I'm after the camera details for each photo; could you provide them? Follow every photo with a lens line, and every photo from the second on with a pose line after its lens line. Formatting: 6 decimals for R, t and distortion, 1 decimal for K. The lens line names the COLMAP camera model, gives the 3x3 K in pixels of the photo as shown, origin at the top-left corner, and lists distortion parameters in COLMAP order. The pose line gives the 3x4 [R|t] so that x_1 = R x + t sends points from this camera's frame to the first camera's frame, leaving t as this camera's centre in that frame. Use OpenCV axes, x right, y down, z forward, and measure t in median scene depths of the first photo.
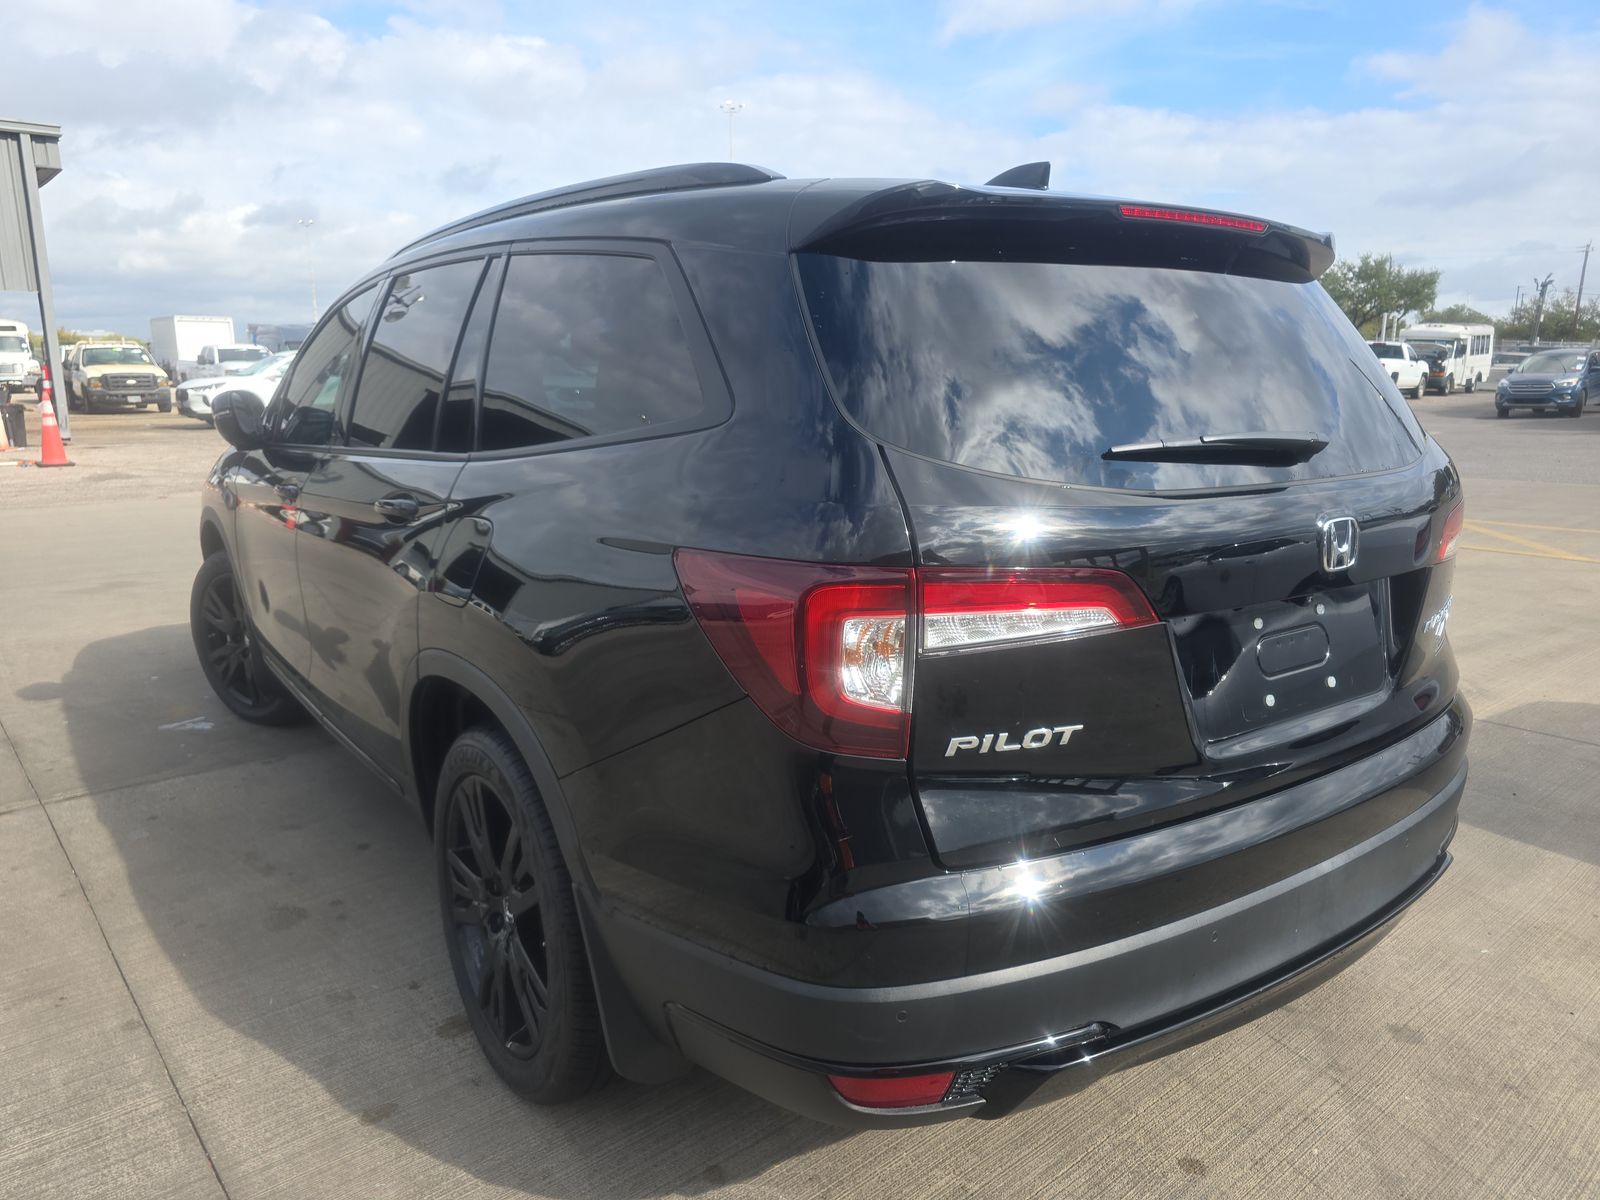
lens RADIAL K [[1096.7, 0, 800.0], [0, 1096.7, 600.0], [0, 0, 1]] dist [0.060036, -0.053787]
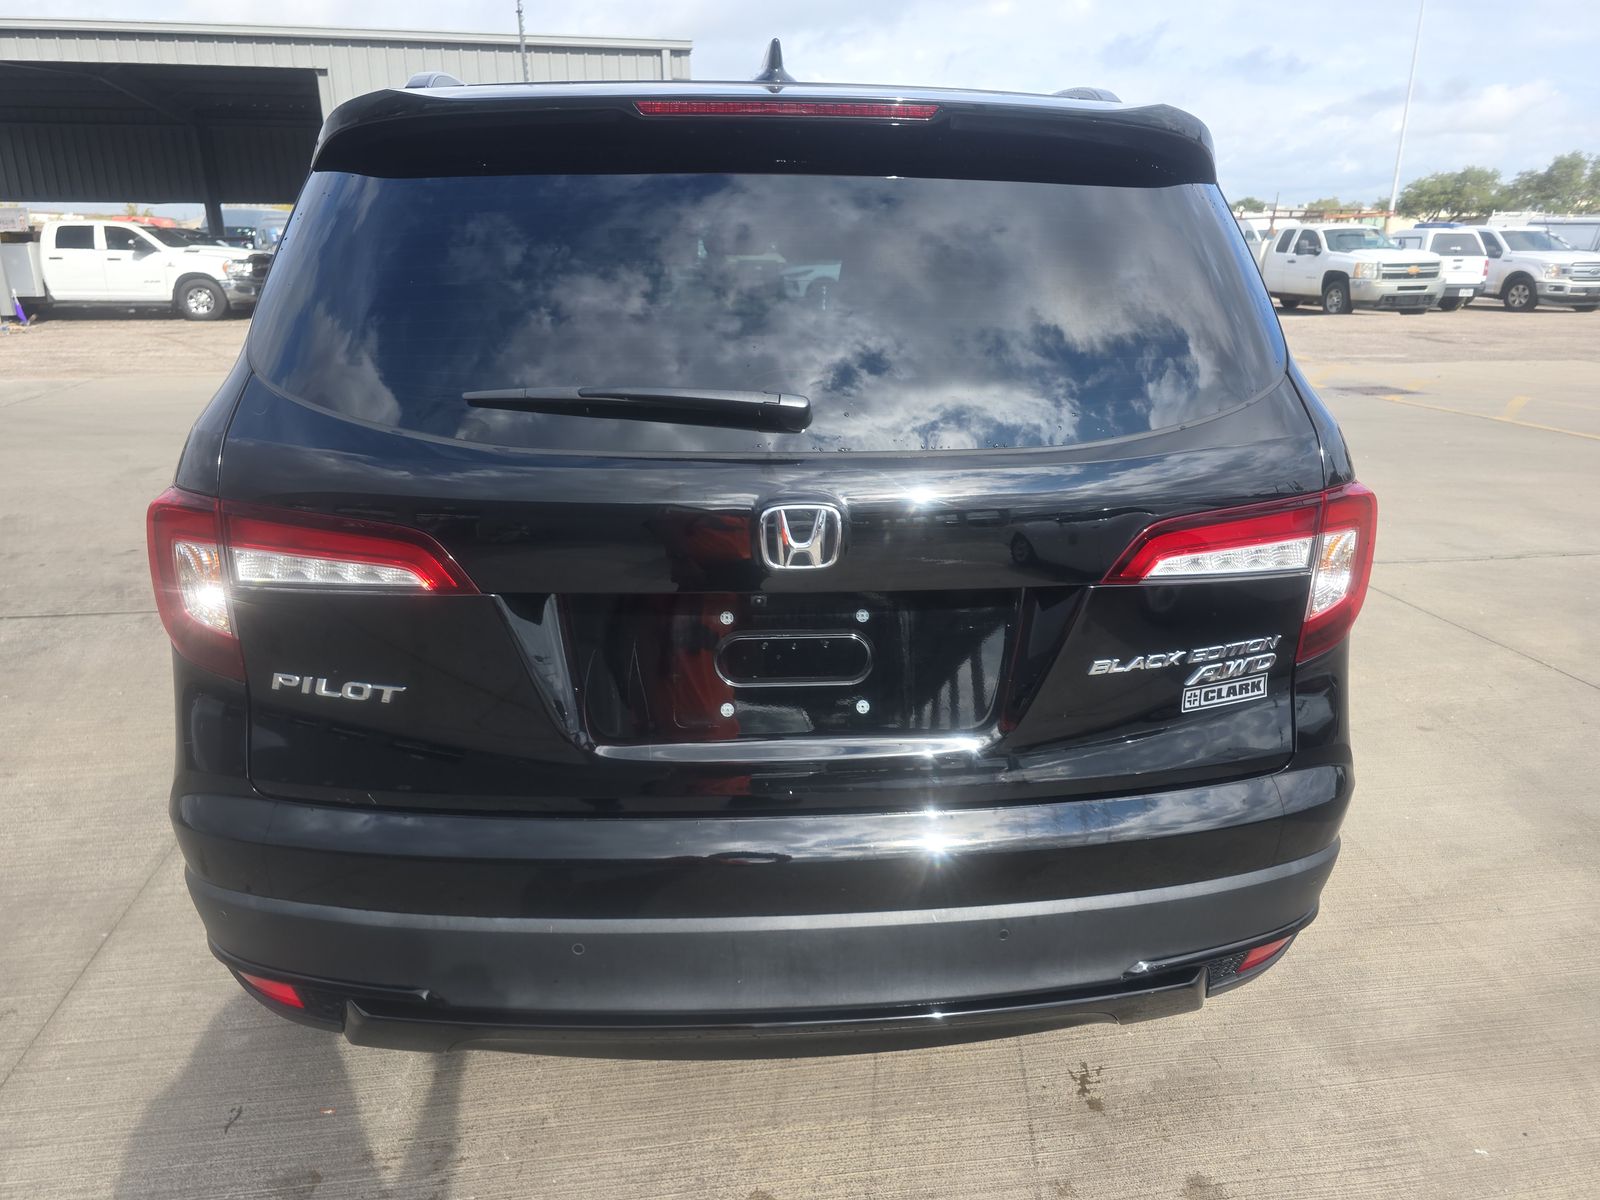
lens RADIAL K [[1096.7, 0, 800.0], [0, 1096.7, 600.0], [0, 0, 1]] dist [0.060036, -0.053787]
pose [[0.848967, 0.164884, -0.502064, 0.721544], [-0.114955, 0.984948, 0.129086, -0.087145], [0.515791, -0.051875, 0.855143, 0.263830]]
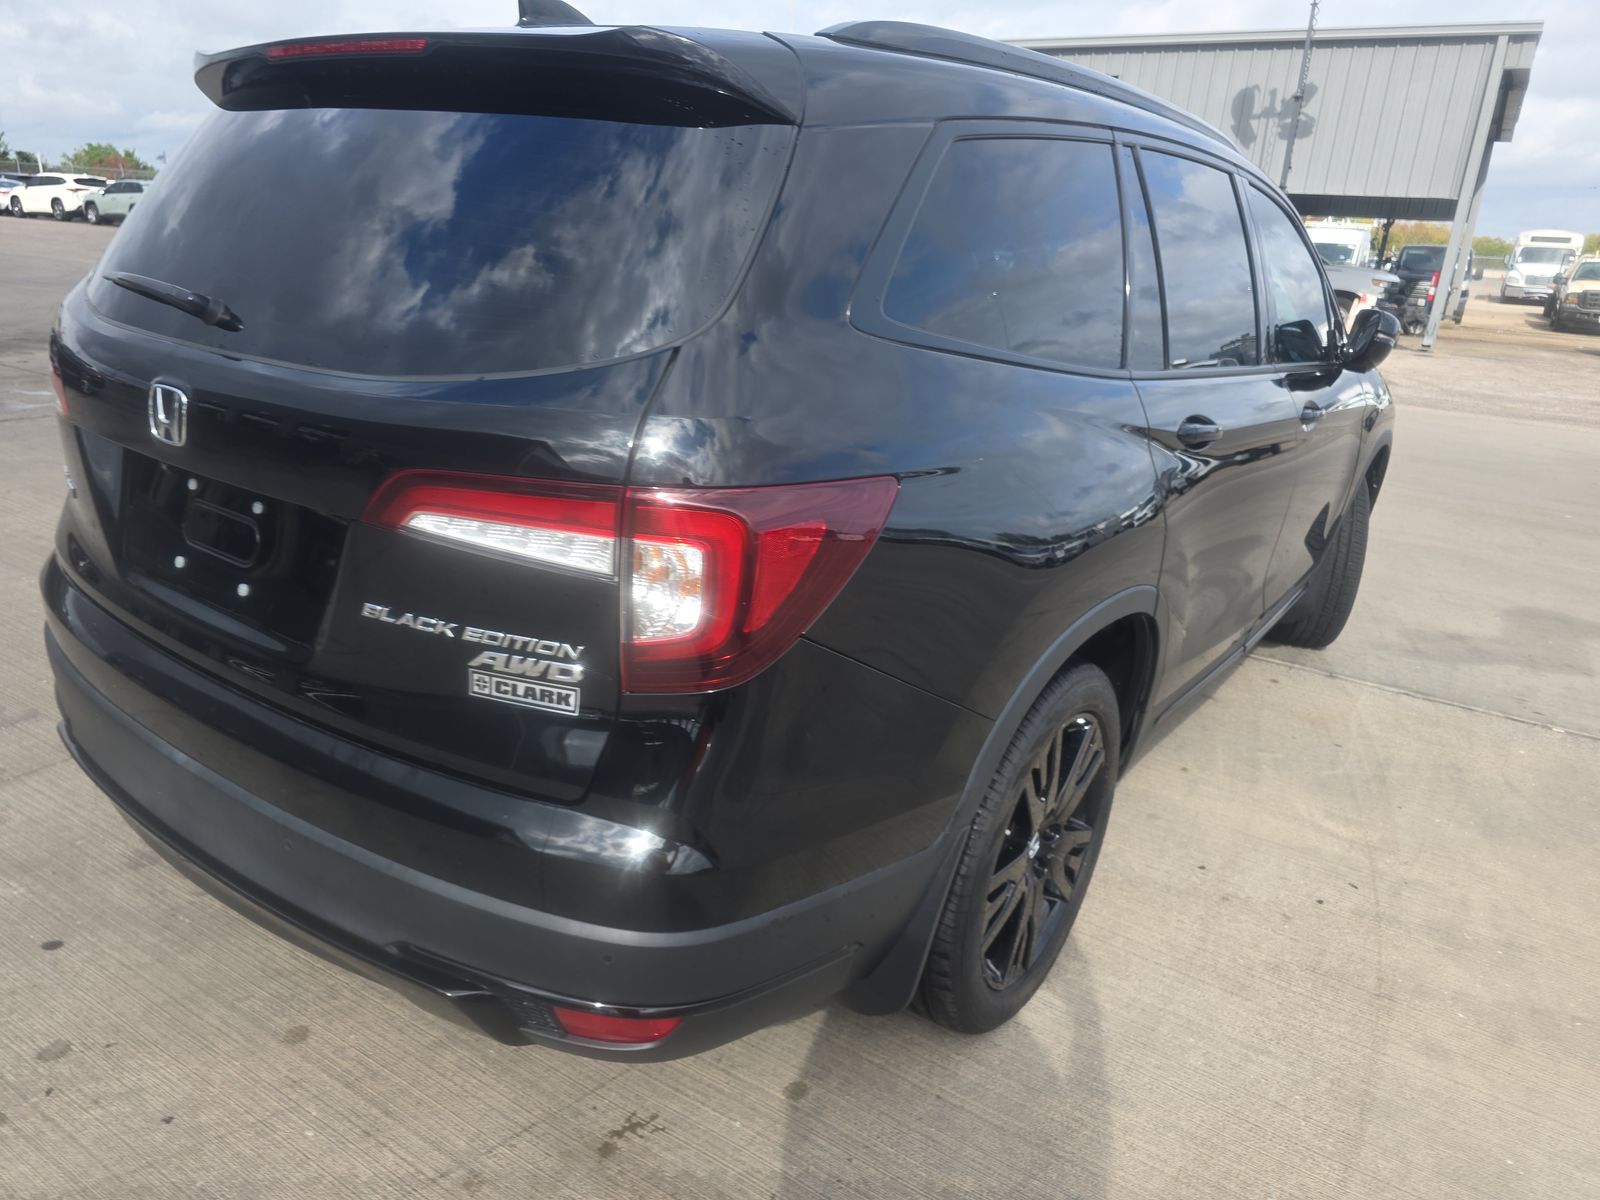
lens RADIAL K [[1096.7, 0, 800.0], [0, 1096.7, 600.0], [0, 0, 1]] dist [0.060036, -0.053787]
pose [[0.290356, 0.320379, -0.901693, 1.215448], [-0.256844, 0.933804, 0.249081, -0.215716], [0.921805, 0.159272, 0.353423, 0.963217]]
